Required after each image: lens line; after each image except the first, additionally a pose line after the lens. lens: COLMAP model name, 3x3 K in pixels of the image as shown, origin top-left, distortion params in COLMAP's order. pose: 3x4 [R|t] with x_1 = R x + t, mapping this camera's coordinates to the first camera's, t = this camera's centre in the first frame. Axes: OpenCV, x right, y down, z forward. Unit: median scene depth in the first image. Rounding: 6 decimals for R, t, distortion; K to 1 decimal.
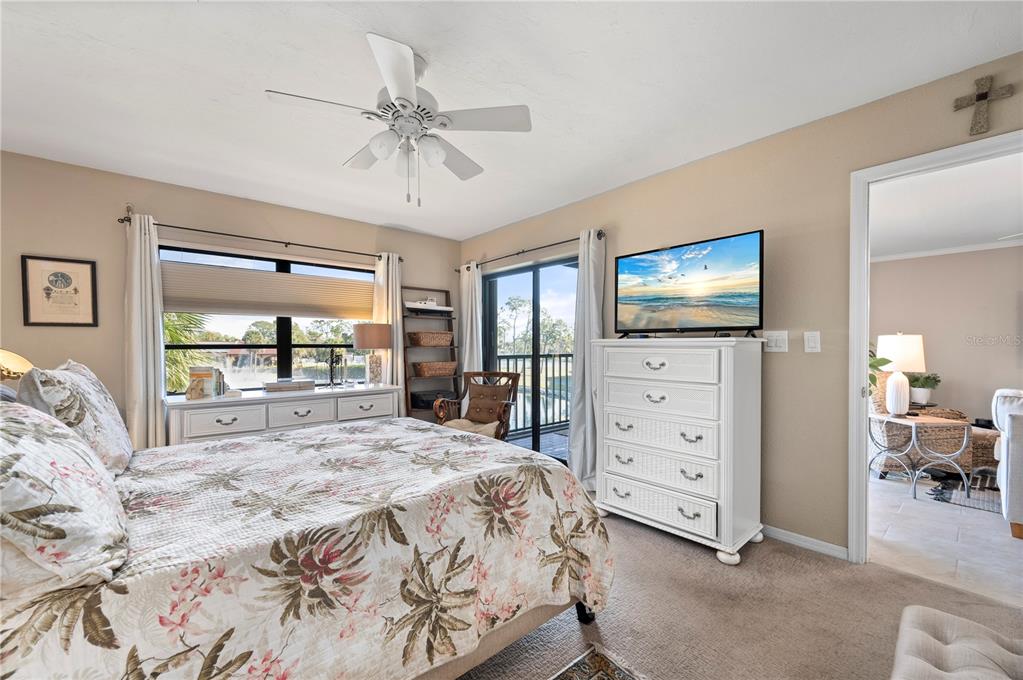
lens RADIAL K [[412.9, 0, 506.3], [0, 412.9, 347.9], [0, 0, 1]] dist [-0.007664, -0.000222]
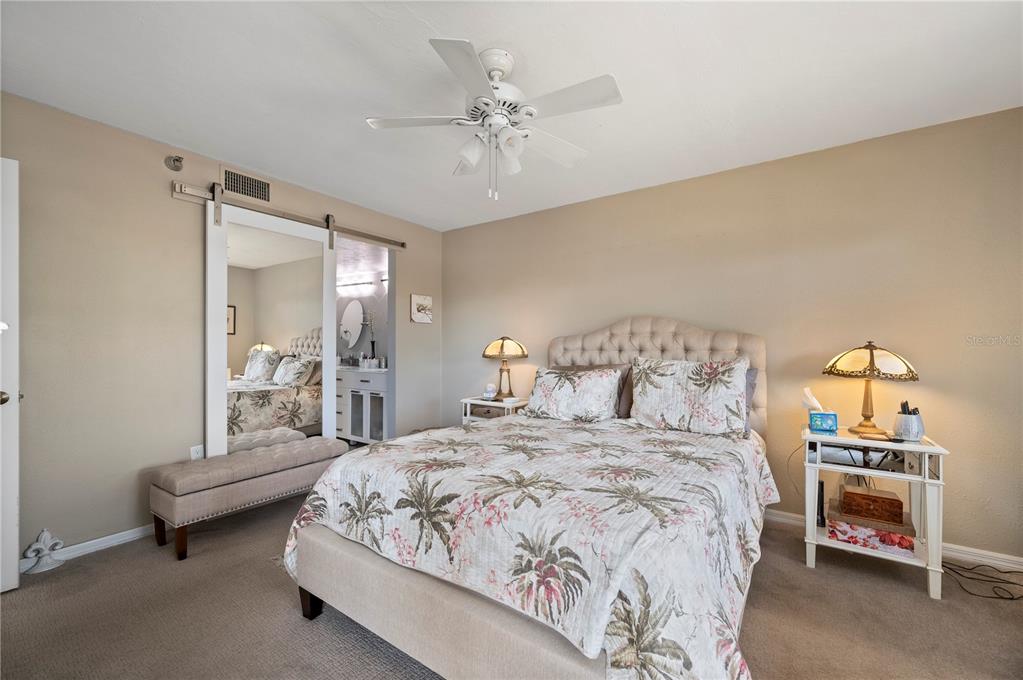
lens RADIAL K [[412.9, 0, 520.6], [0, 412.9, 343.8], [0, 0, 1]] dist [-0.007664, -0.000222]
pose [[-0.969538, -0.000121, -0.244943, -0.142515], [-0.001681, 0.999980, 0.006161, -0.020034], [0.244937, 0.006385, -0.969518, 1.889637]]
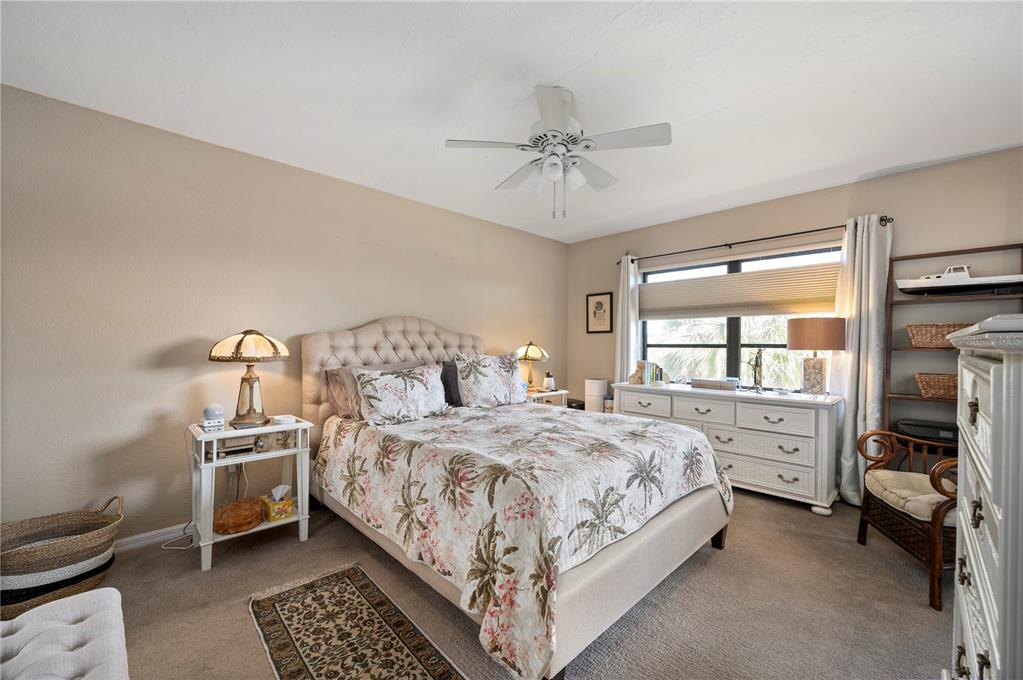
lens RADIAL K [[412.9, 0, 515.4], [0, 412.9, 342.2], [0, 0, 1]] dist [-0.007664, -0.000222]
pose [[0.053512, -0.003615, -0.998561, 0.791300], [-0.011793, 0.999921, -0.004252, -0.005670], [0.998498, 0.012004, 0.053465, 0.746027]]
